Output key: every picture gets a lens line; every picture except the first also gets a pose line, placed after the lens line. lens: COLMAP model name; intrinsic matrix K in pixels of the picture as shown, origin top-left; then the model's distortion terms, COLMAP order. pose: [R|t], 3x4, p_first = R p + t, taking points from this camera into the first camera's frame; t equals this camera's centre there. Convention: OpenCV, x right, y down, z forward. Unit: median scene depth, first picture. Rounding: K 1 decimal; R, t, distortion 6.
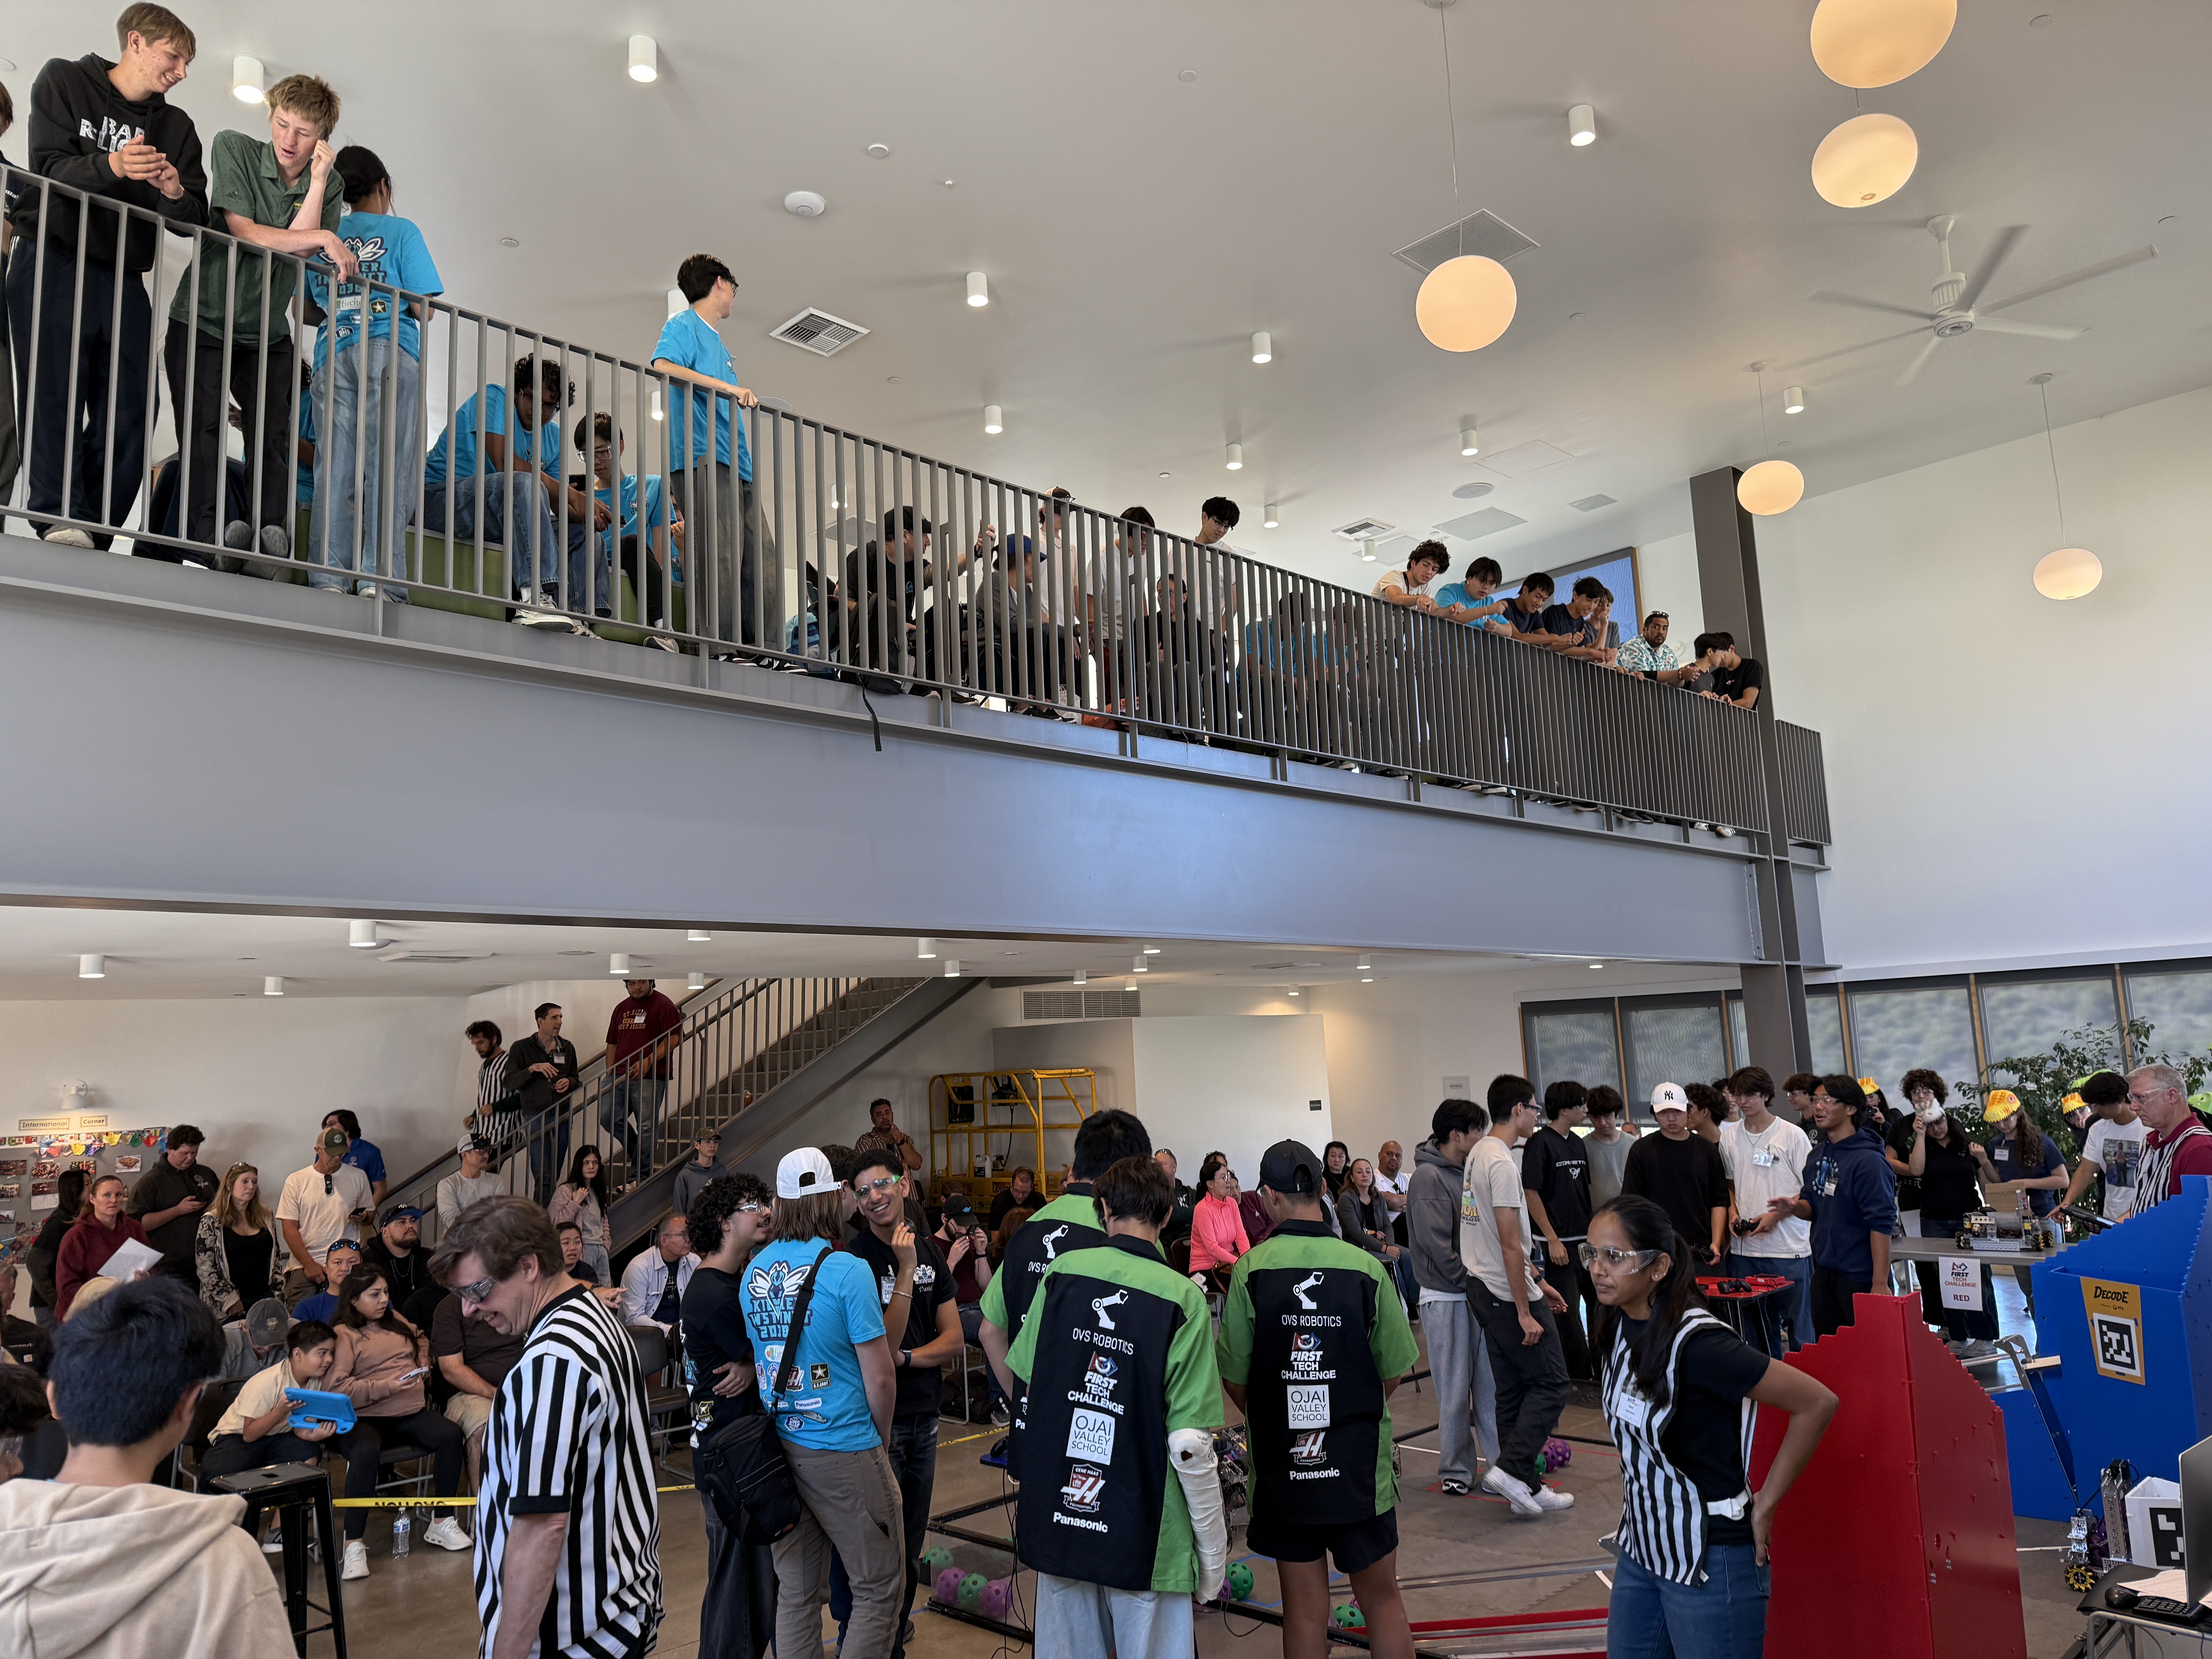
lens RADIAL K [[1557.0, 0, 1105.6], [0, 1557.0, 836.4], [0, 0, 1]] dist [-0.004513, -0.006854]
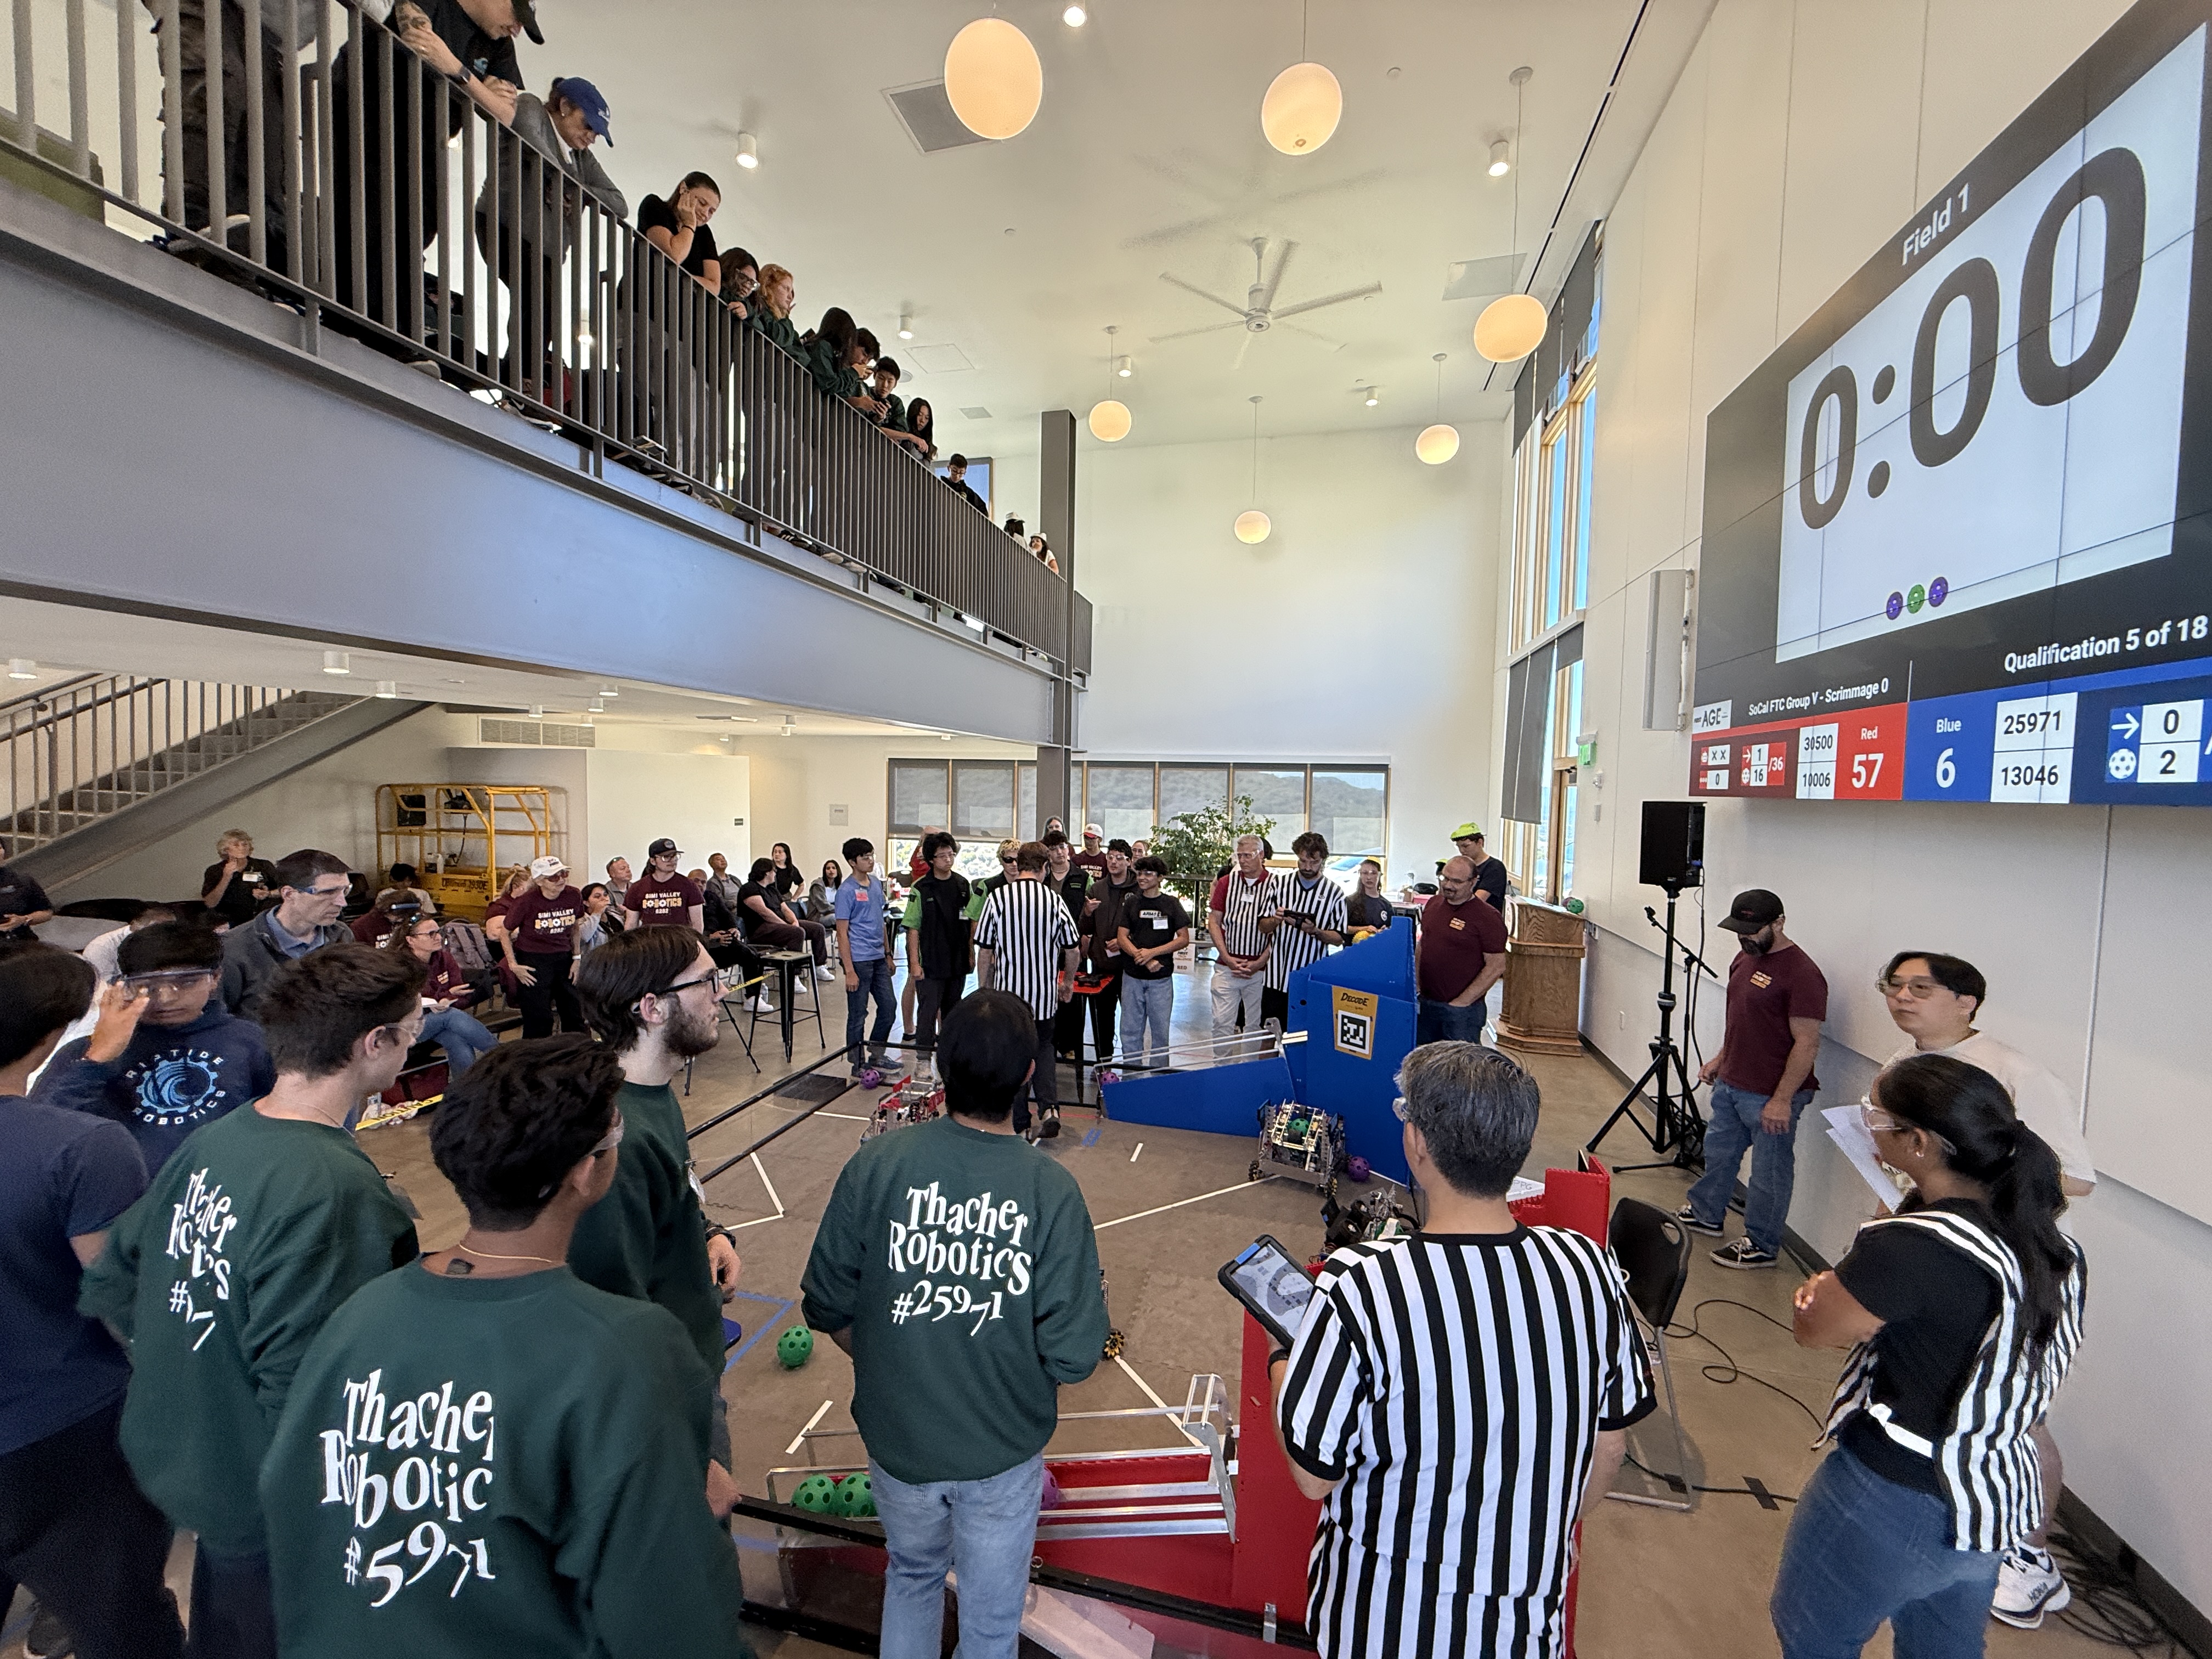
lens RADIAL K [[895.8, 0, 1101.7], [0, 895.8, 825.6], [0, 0, 1]] dist [0.009083, 0.000501]
pose [[0.857777, 0.035000, 0.512829, 0.004236], [-0.129594, 0.980176, 0.149867, 0.017747], [-0.497417, -0.195012, 0.845309, 0.188175]]
